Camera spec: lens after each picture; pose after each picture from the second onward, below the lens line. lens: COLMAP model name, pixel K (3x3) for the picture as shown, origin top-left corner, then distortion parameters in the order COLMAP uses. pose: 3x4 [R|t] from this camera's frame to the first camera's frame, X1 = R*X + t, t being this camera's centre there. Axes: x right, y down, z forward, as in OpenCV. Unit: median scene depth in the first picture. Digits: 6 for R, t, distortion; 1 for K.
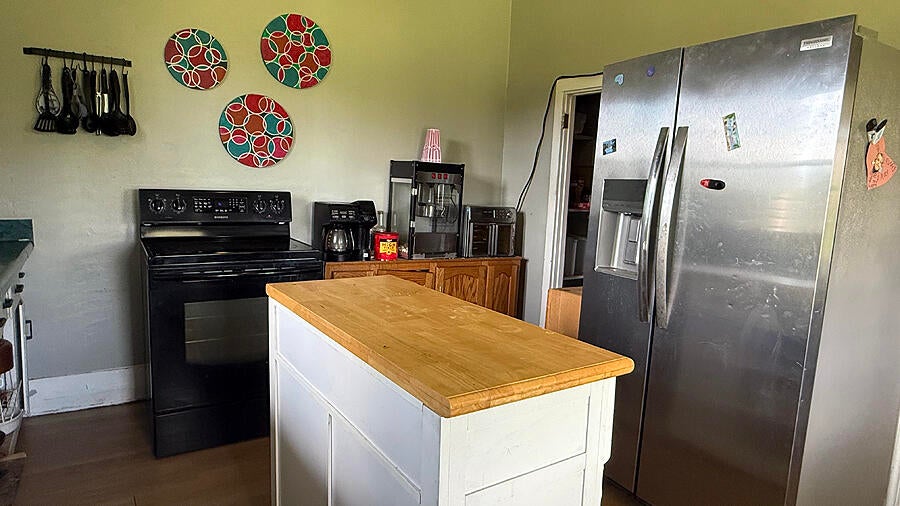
lens RADIAL K [[549.2, 0, 449.7], [0, 549.2, 252.6], [0, 0, 1]] dist [-0.004125, -0.001552]
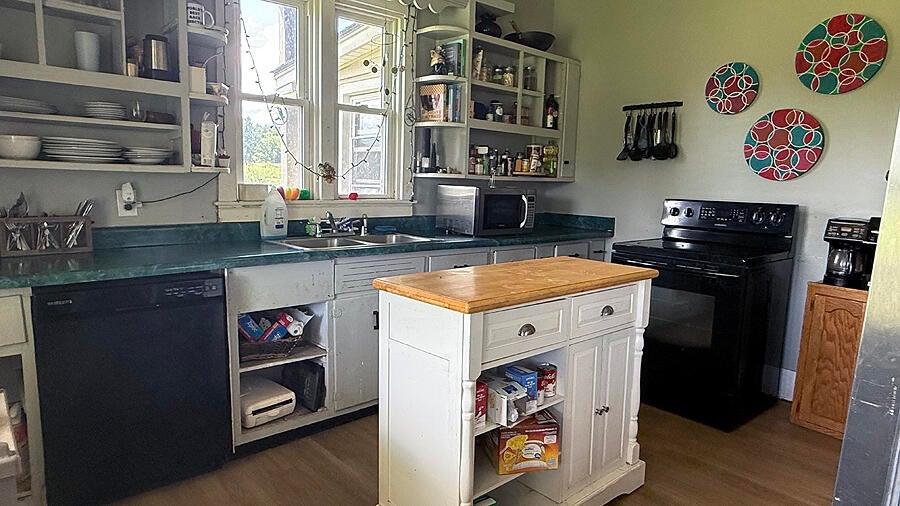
lens RADIAL K [[549.2, 0, 451.6], [0, 549.2, 256.0], [0, 0, 1]] dist [-0.004125, -0.001552]
pose [[0.155105, 0.104924, -0.982310, 0.582904], [-0.145728, 0.985896, 0.082297, -0.012681], [0.977090, 0.130385, 0.168208, 0.259326]]
